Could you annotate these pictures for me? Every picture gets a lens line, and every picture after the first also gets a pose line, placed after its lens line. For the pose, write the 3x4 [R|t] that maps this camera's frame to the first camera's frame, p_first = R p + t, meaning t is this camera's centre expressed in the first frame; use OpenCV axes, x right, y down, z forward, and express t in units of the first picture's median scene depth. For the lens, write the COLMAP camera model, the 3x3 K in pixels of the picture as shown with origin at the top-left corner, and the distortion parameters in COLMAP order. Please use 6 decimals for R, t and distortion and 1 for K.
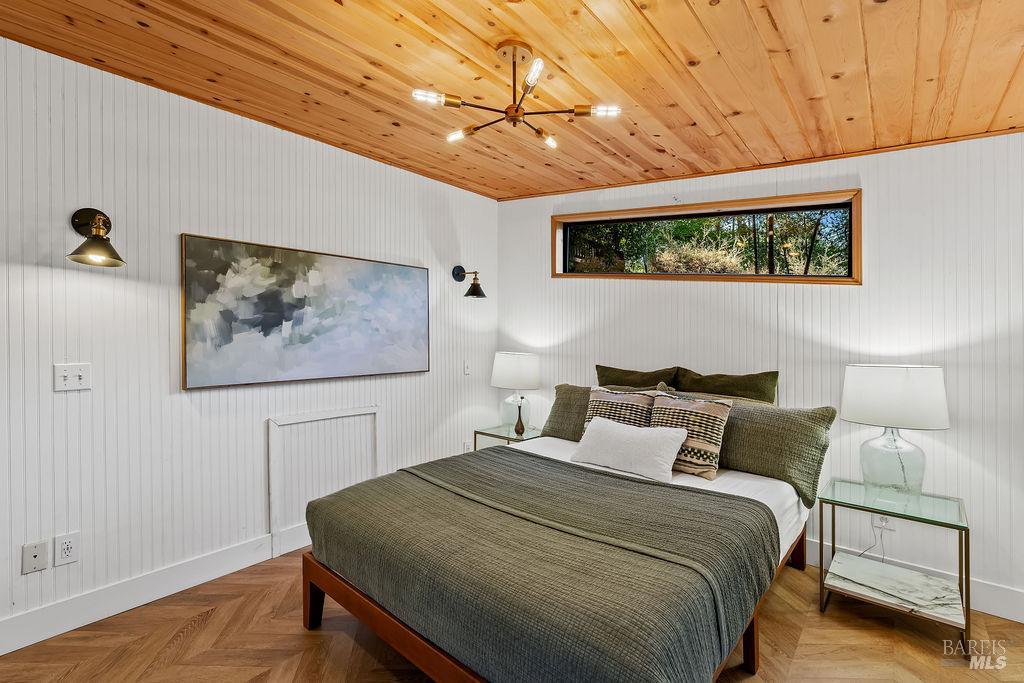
lens RADIAL K [[457.1, 0, 510.6], [0, 457.1, 338.7], [0, 0, 1]] dist [-0.014233, 0.007076]
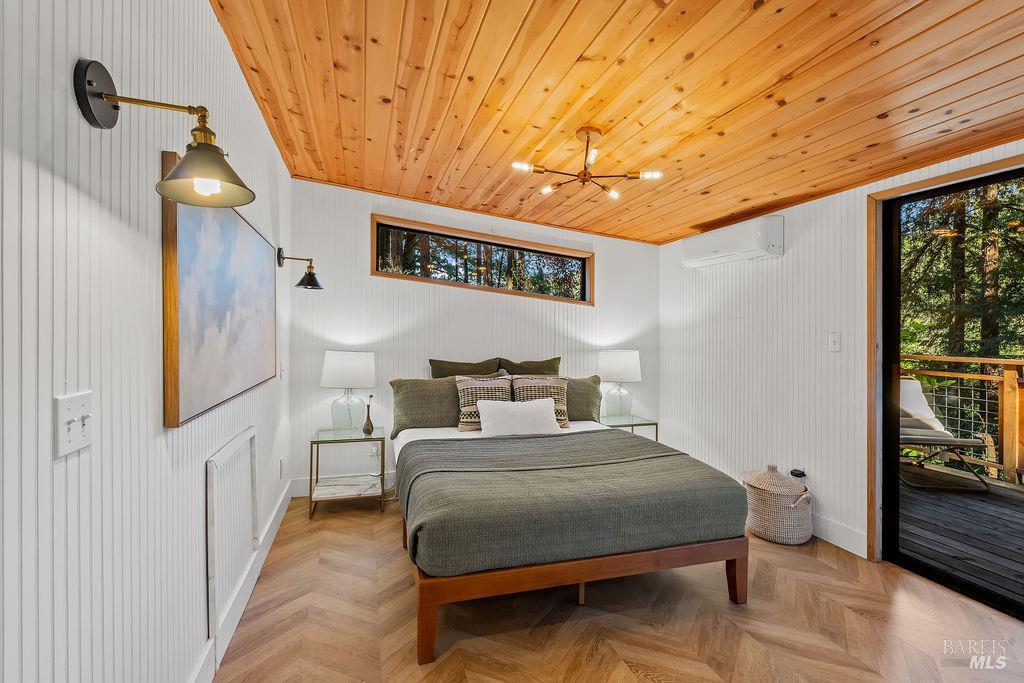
lens RADIAL K [[460.0, 0, 509.1], [0, 460.0, 329.1], [0, 0, 1]] dist [-0.004667, 0.001180]
pose [[0.528271, 0.013651, 0.848966, -0.798426], [-0.003907, 0.999899, -0.013647, -0.002987], [-0.849067, 0.003893, 0.528271, 0.277155]]
